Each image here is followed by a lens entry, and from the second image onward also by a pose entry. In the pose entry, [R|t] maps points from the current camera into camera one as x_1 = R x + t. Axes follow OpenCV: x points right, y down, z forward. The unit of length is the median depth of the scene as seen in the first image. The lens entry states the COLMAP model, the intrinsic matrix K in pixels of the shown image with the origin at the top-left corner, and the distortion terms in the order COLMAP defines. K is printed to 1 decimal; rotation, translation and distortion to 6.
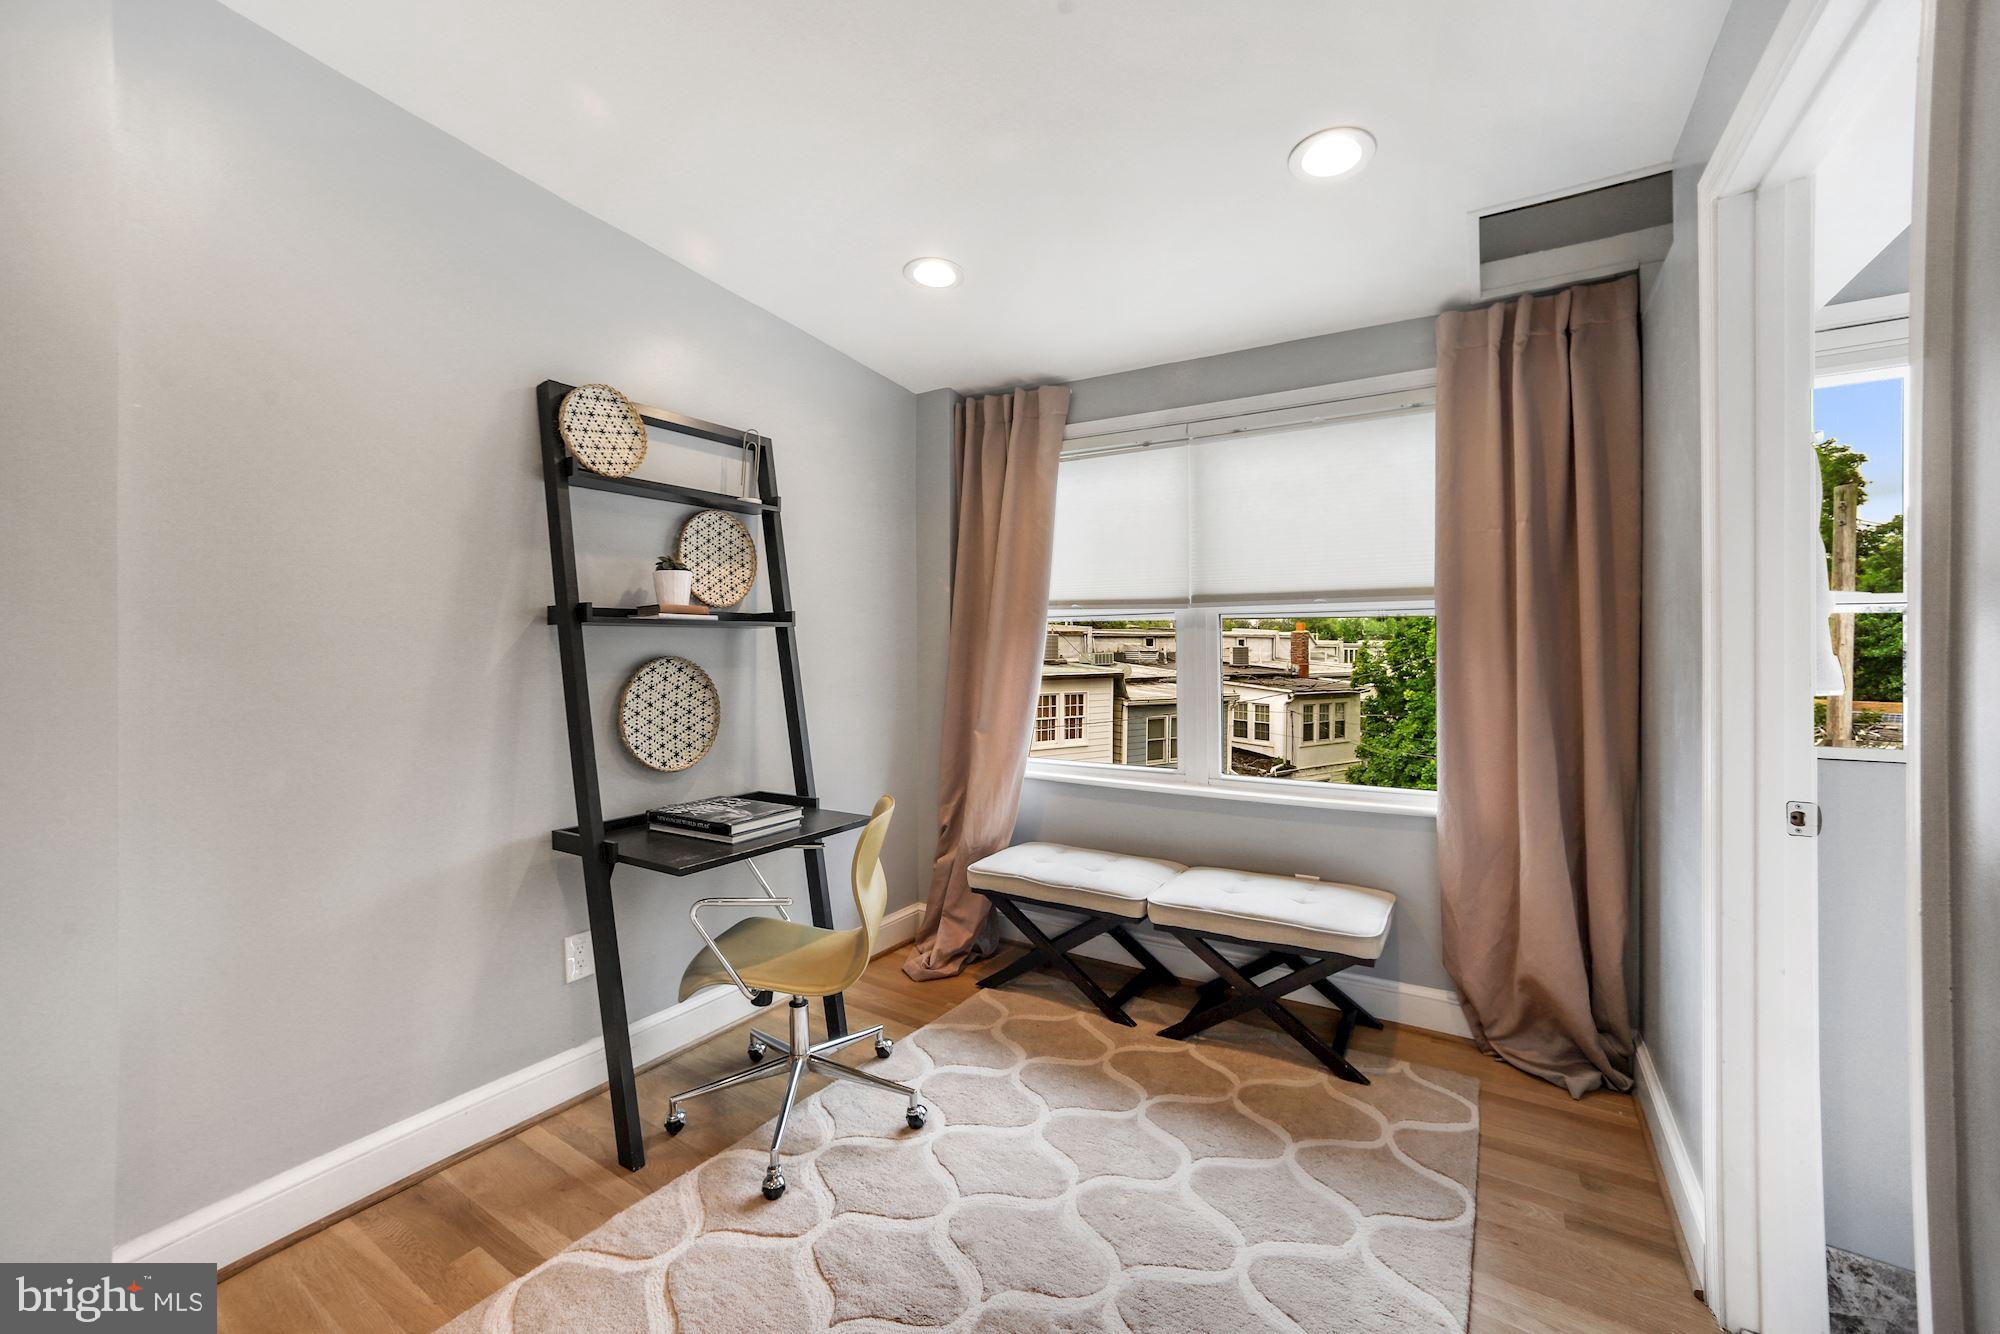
lens RADIAL K [[813.9, 0, 1004.3], [0, 813.9, 658.8], [0, 0, 1]] dist [-0.035225, 0.010901]
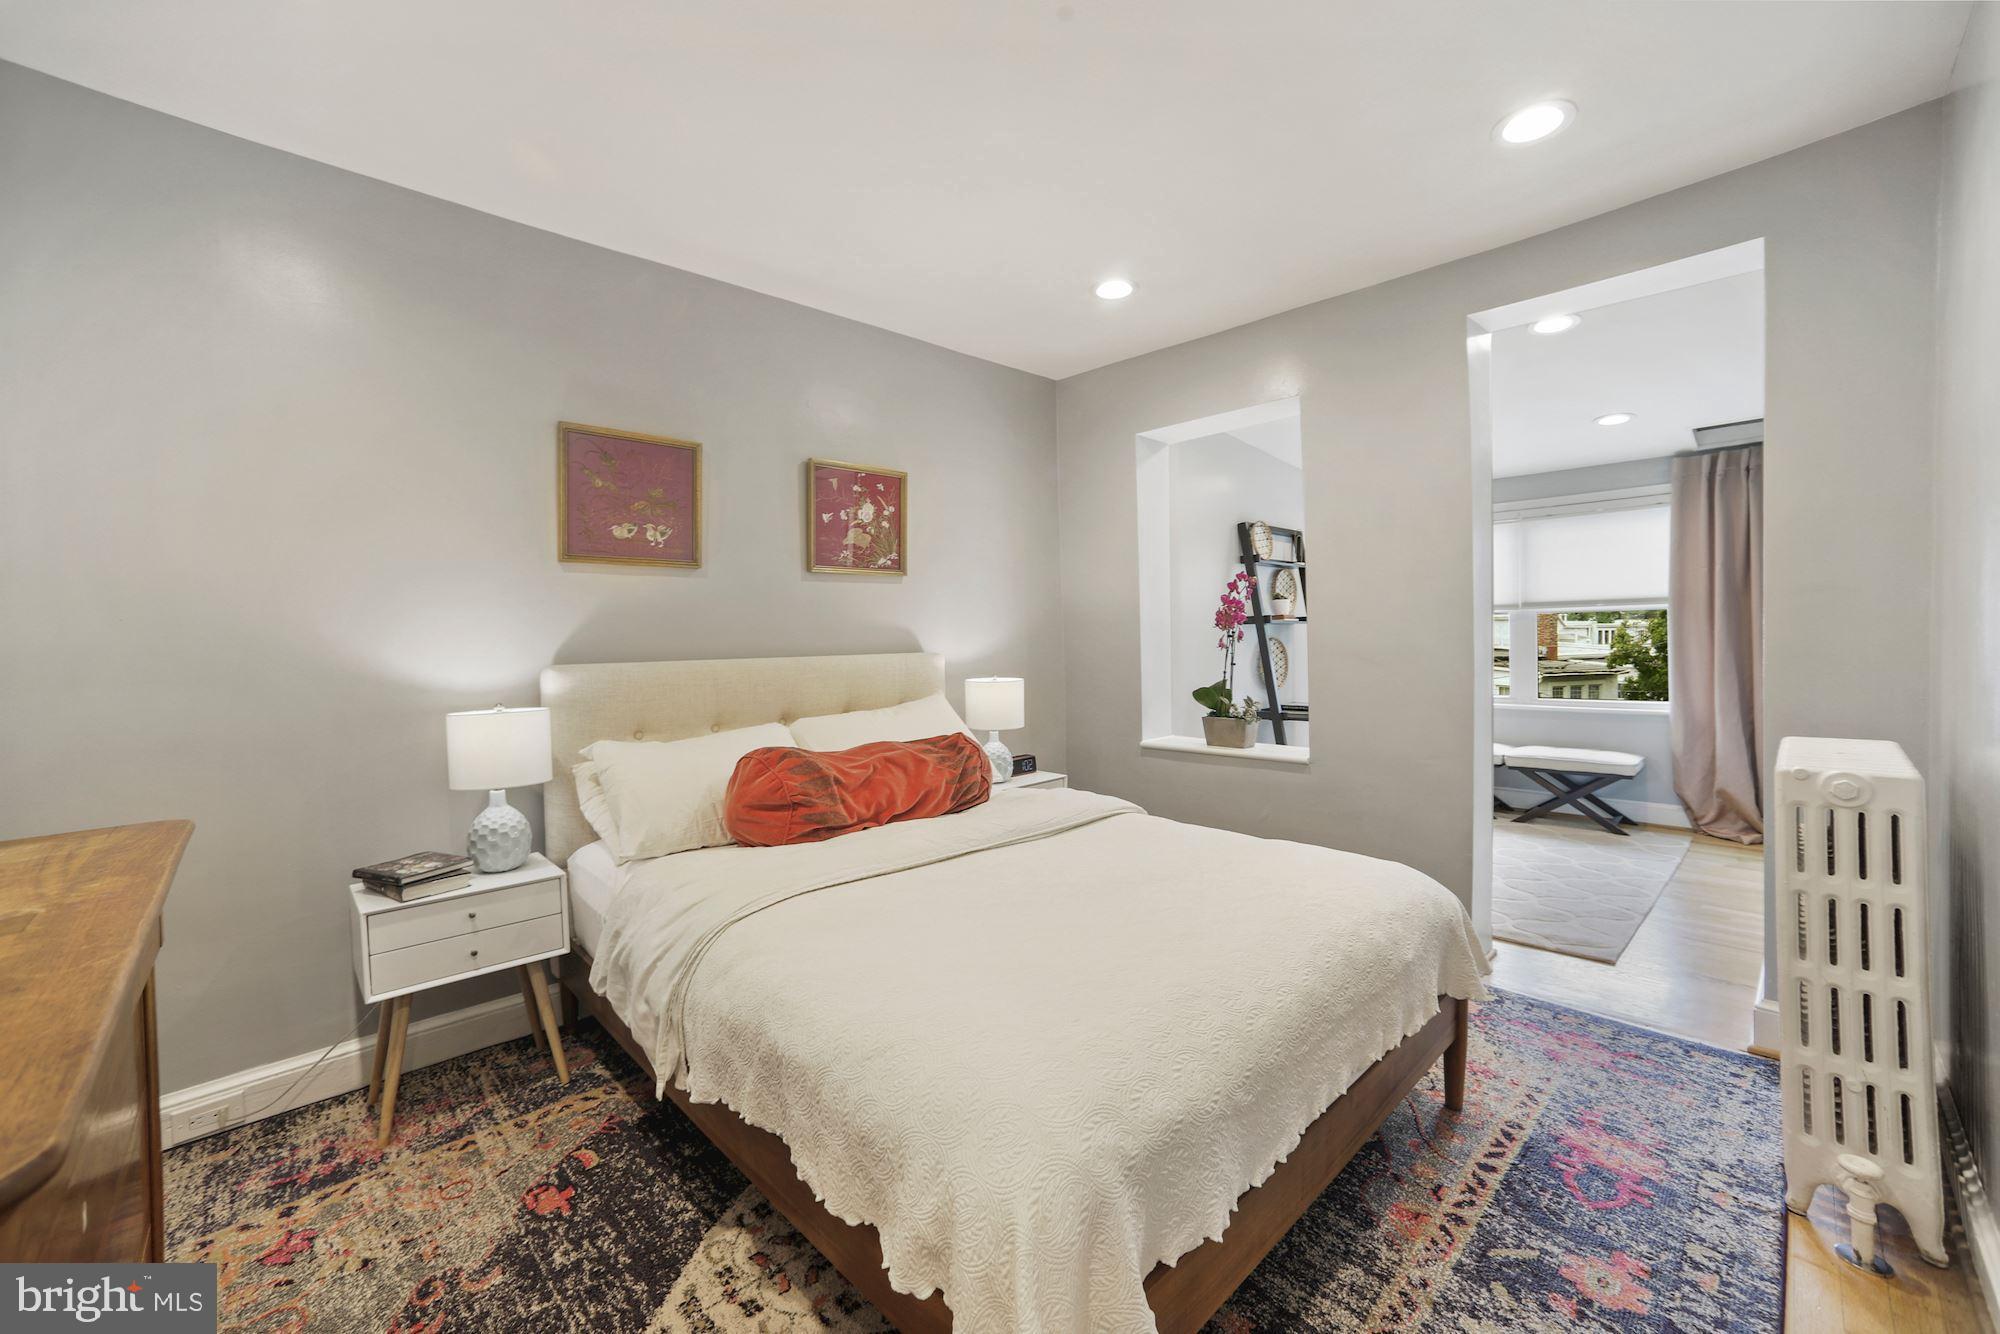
lens RADIAL K [[813.9, 0, 981.0], [0, 813.9, 655.8], [0, 0, 1]] dist [-0.035225, 0.010901]
pose [[0.967156, -0.003228, -0.254163, -0.579574], [0.006756, 0.999893, 0.013007, 0.015182], [0.254094, -0.014297, 0.967074, -1.274124]]
